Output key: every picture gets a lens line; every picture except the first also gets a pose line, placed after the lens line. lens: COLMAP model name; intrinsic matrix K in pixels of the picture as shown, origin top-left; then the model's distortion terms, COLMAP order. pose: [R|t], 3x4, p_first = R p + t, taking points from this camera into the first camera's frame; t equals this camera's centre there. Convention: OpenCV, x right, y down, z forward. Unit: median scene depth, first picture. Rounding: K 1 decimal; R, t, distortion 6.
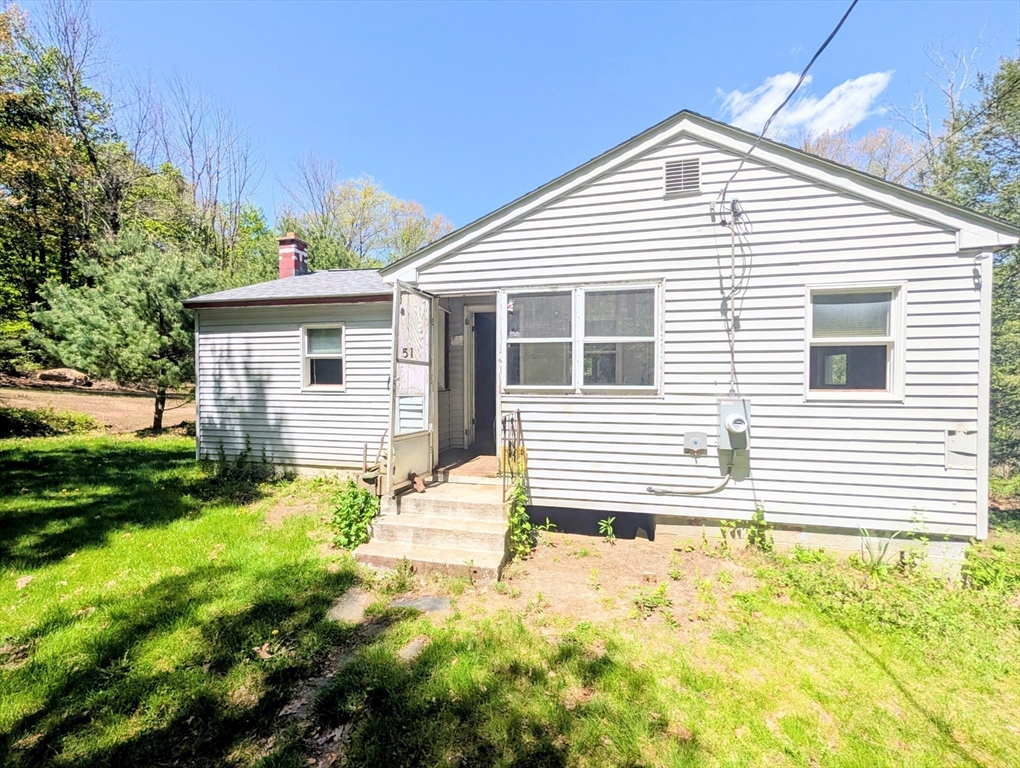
lens RADIAL K [[386.2, 0, 536.5], [0, 386.2, 397.6], [0, 0, 1]] dist [0.005235, -0.000235]
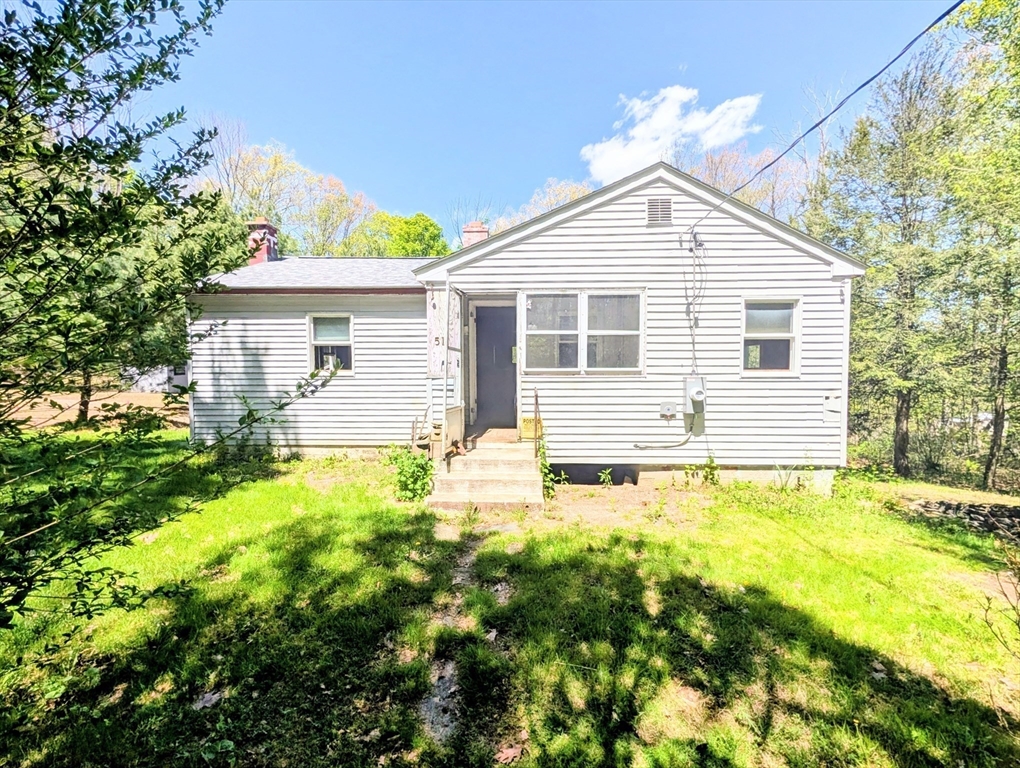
lens RADIAL K [[386.2, 0, 536.5], [0, 386.2, 397.6], [0, 0, 1]] dist [0.005235, -0.000235]
pose [[0.982349, -0.016822, 0.186300, -0.300809], [0.011774, 0.999534, 0.028168, 0.031013], [-0.186687, -0.025477, 0.982089, -0.250946]]
